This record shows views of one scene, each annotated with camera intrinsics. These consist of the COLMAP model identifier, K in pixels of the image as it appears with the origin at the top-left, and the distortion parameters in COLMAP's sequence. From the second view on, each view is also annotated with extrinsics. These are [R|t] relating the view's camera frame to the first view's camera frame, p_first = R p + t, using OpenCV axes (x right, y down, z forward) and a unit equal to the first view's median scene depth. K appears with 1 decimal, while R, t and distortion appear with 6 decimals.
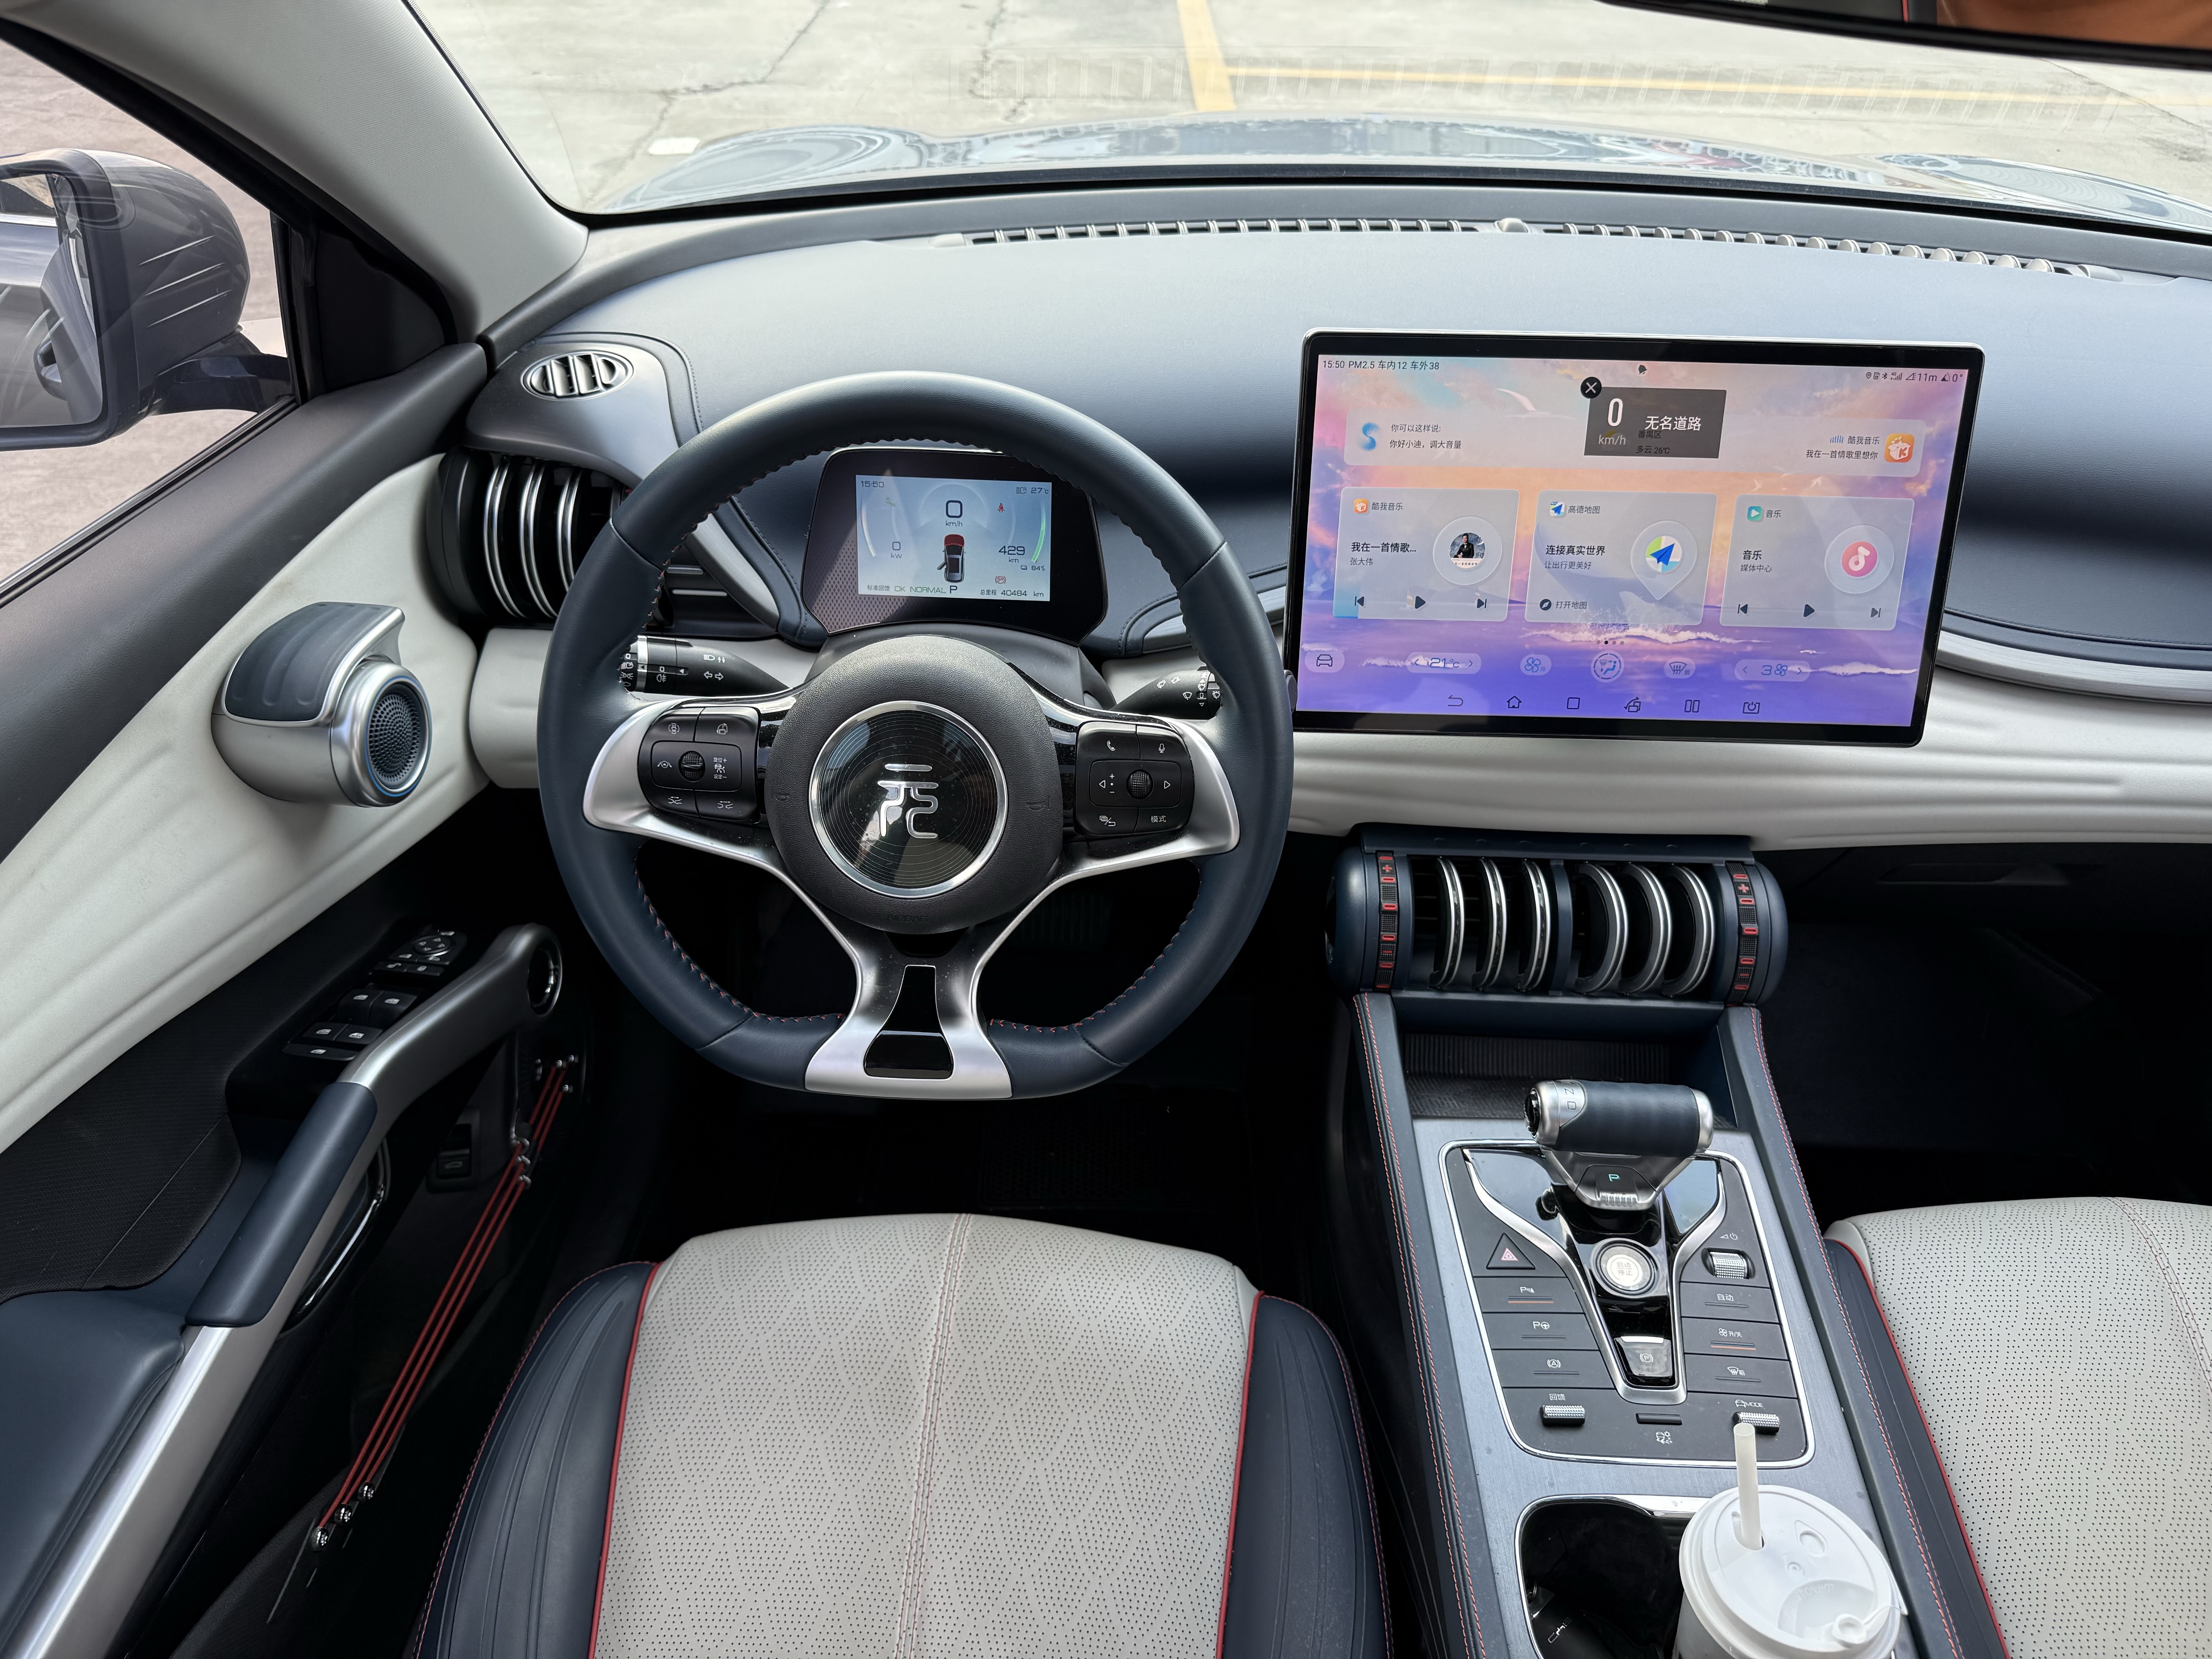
lens RADIAL K [[1566.8, 0, 1082.9], [0, 1566.8, 822.4], [0, 0, 1]] dist [0.062880, -0.092977]
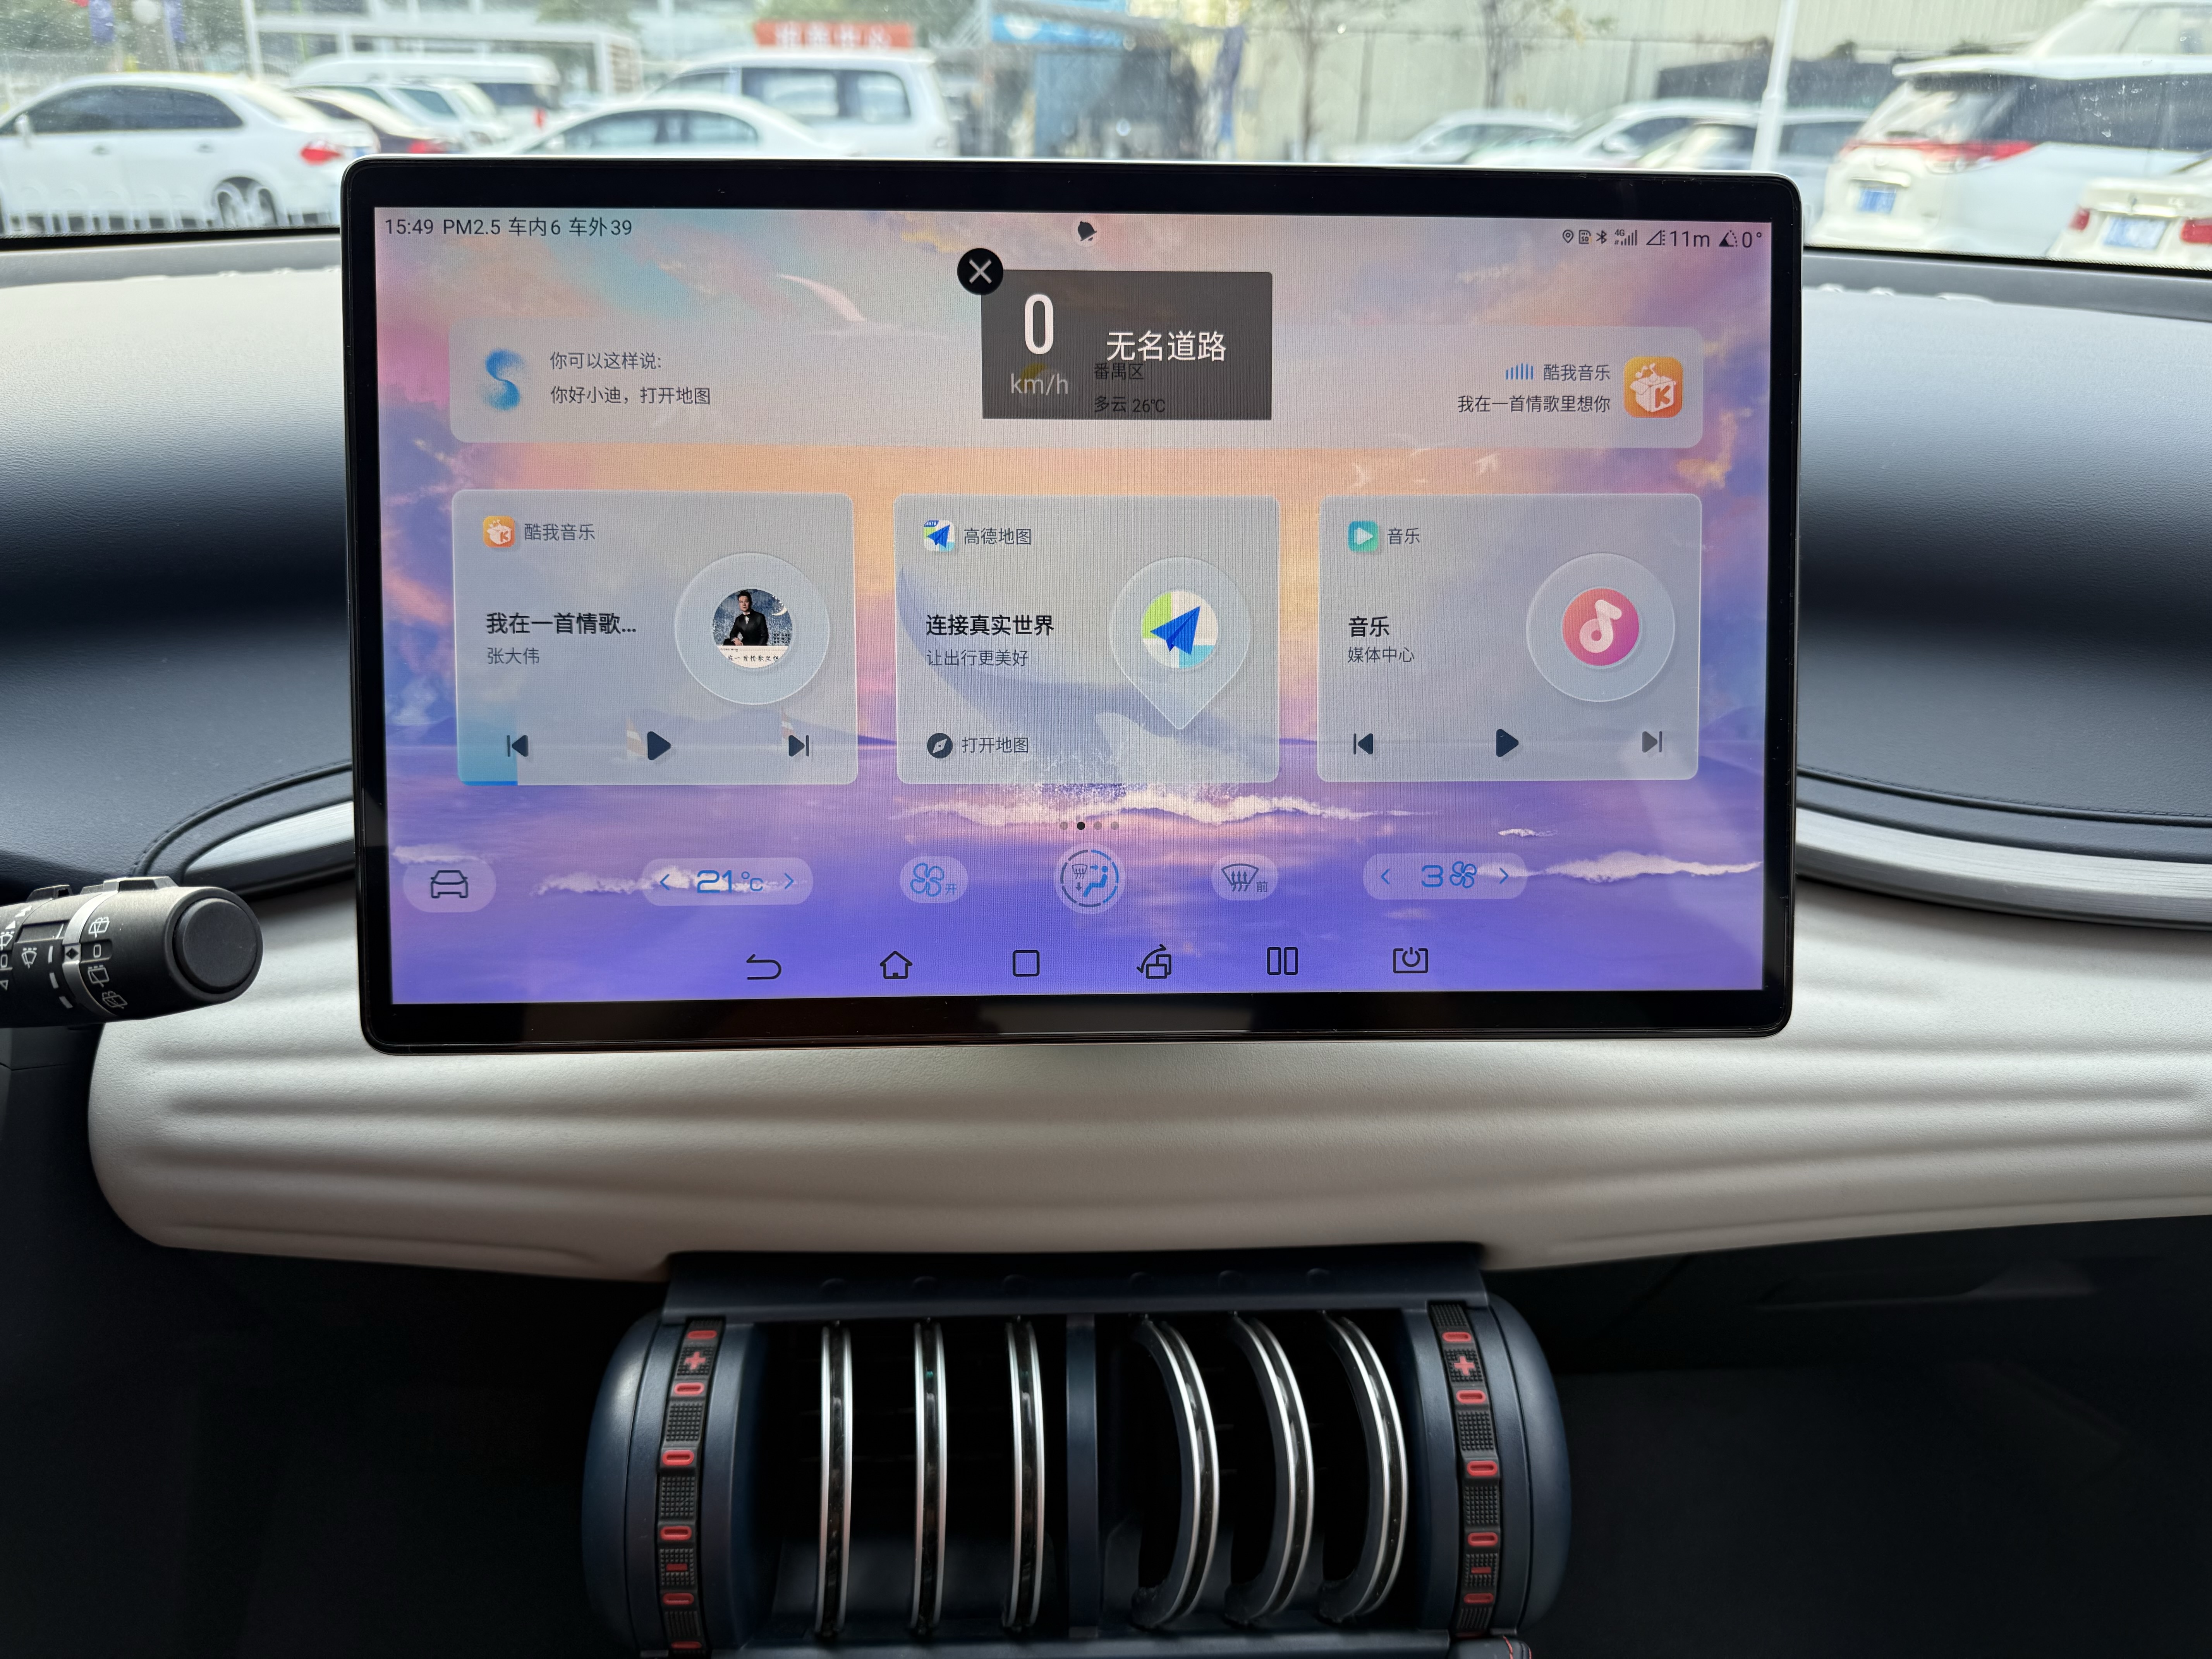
lens RADIAL K [[1566.8, 0, 1086.2], [0, 1566.8, 832.5], [0, 0, 1]] dist [0.062880, -0.092977]
pose [[0.997496, -0.030017, 0.064037, 0.306249], [0.043128, 0.975795, -0.214393, -0.016389], [-0.056052, 0.216618, 0.974646, 0.567091]]
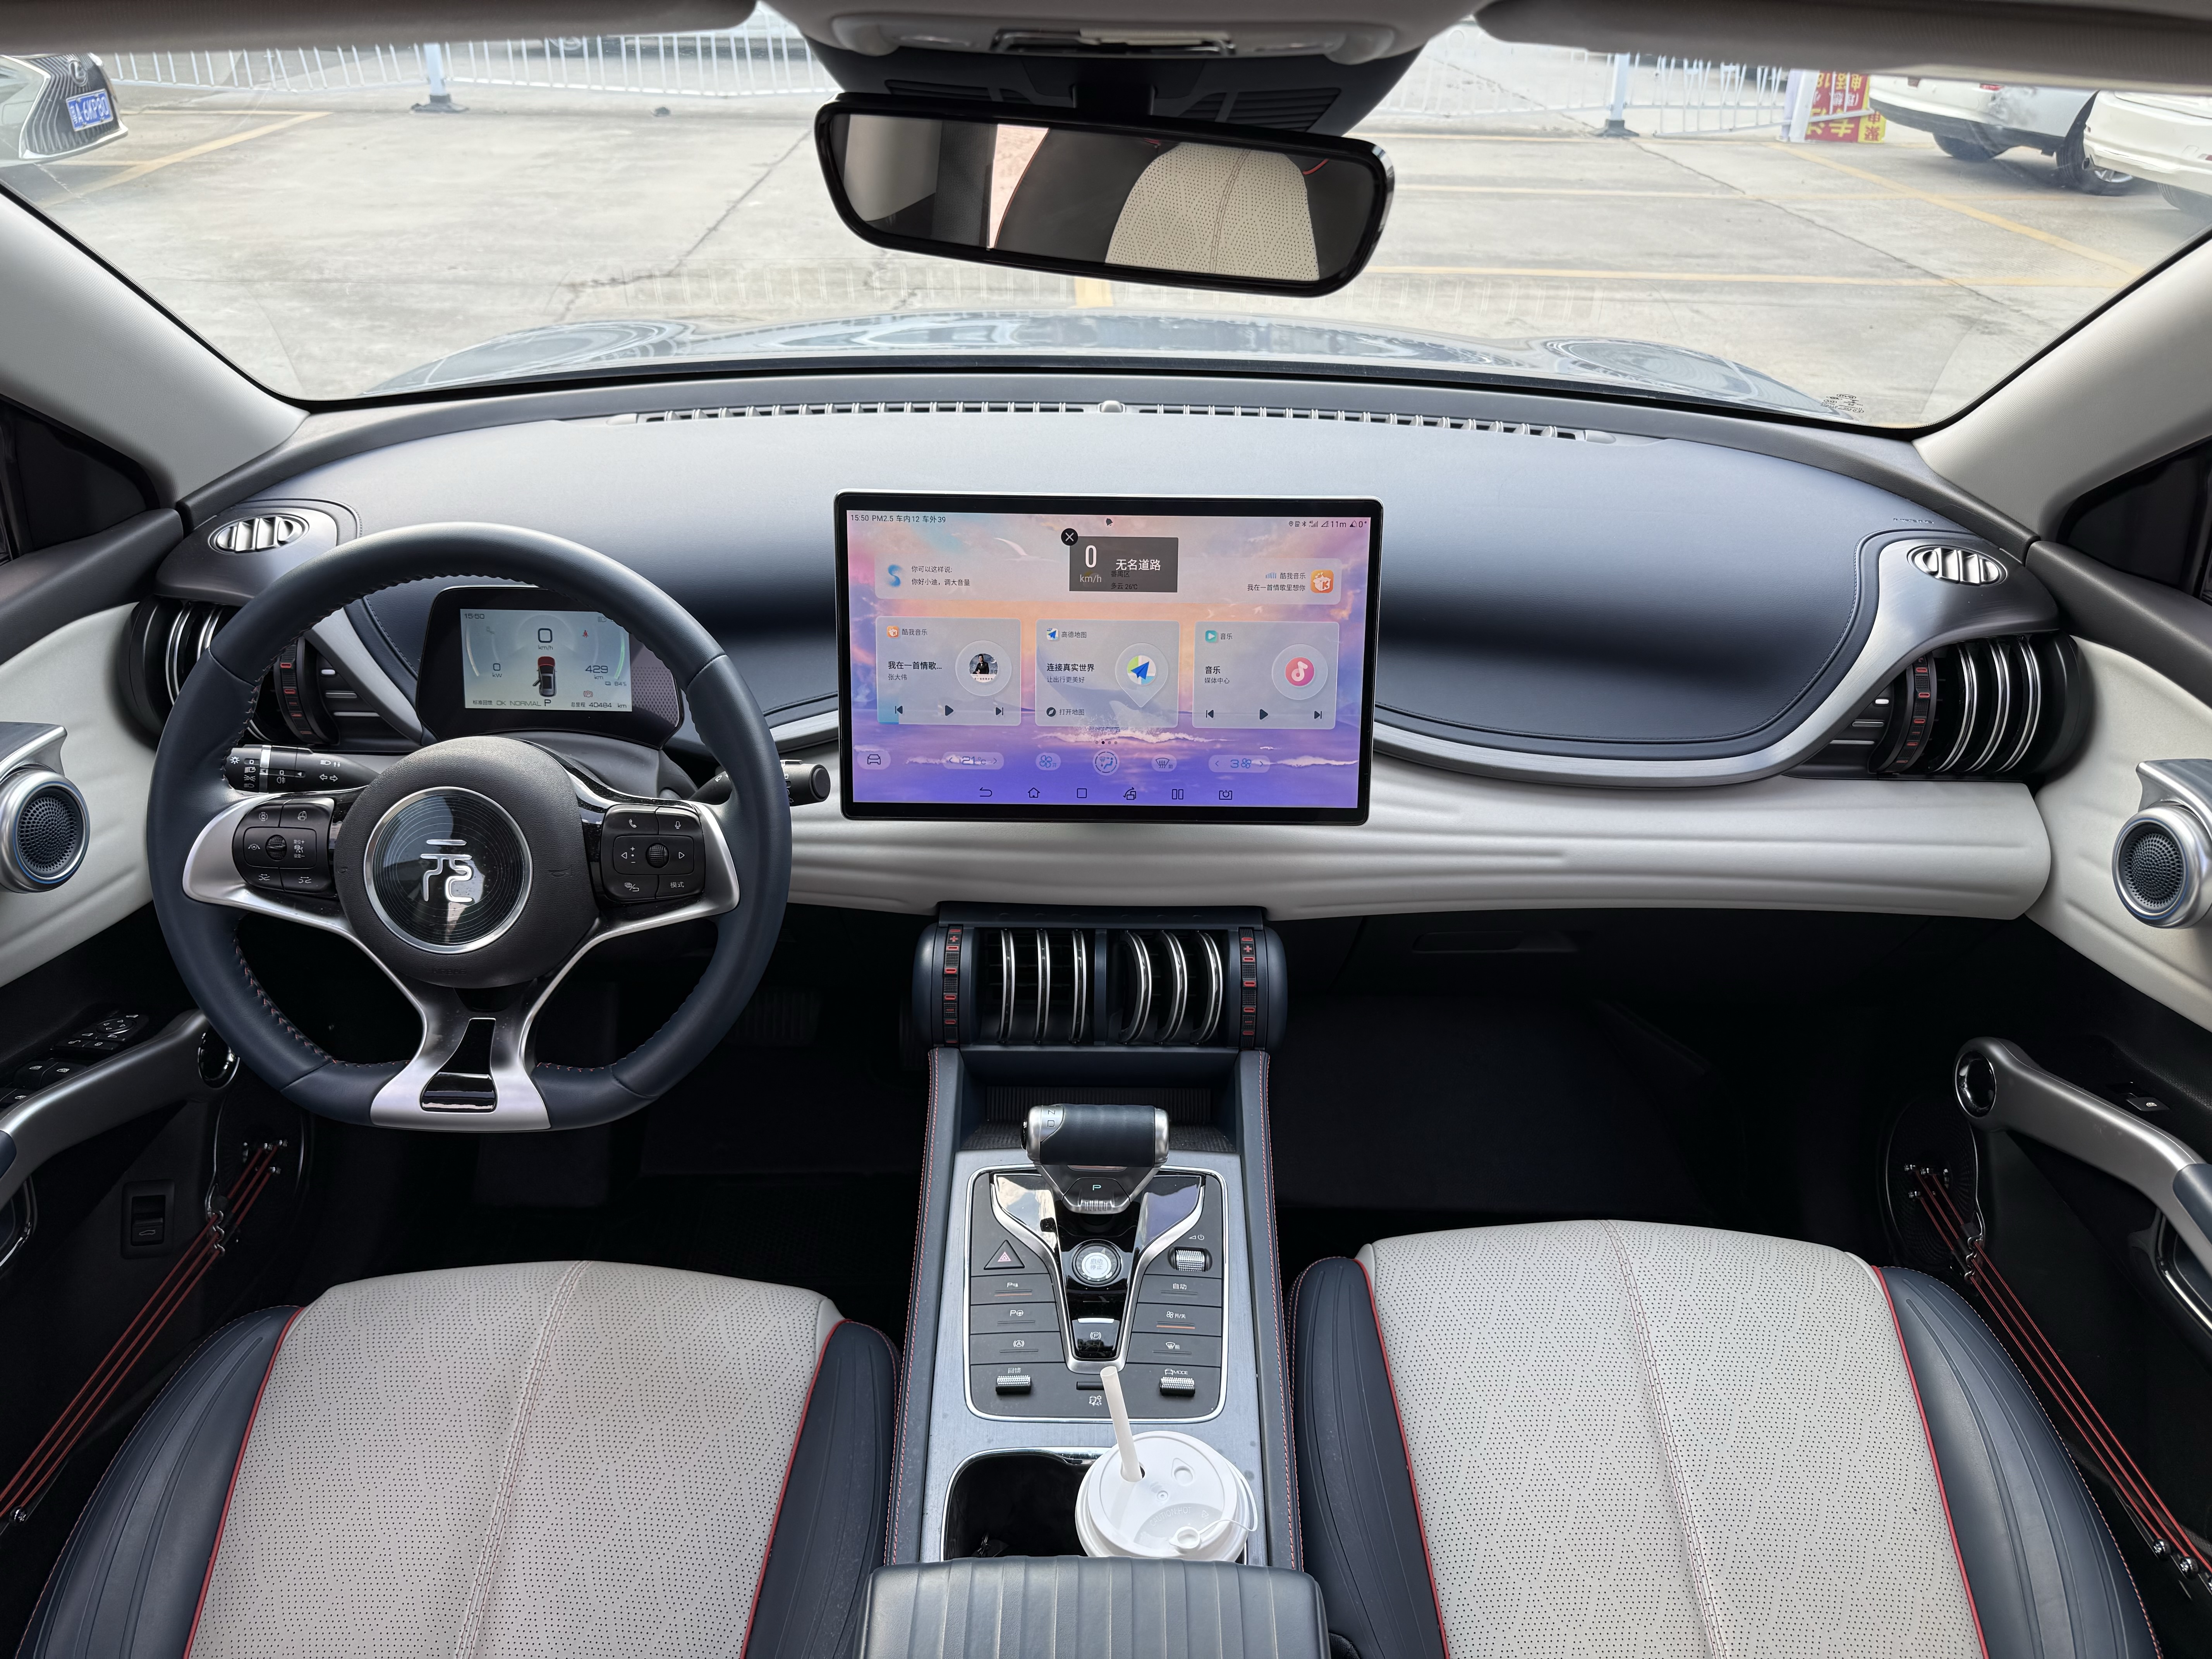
lens RADIAL K [[1566.8, 0, 1102.1], [0, 1566.8, 812.4], [0, 0, 1]] dist [0.062880, -0.092977]
pose [[0.999318, -0.015534, 0.033495, 0.291287], [0.018994, 0.994228, -0.105591, 0.066155], [-0.031661, 0.106156, 0.993845, -0.187139]]
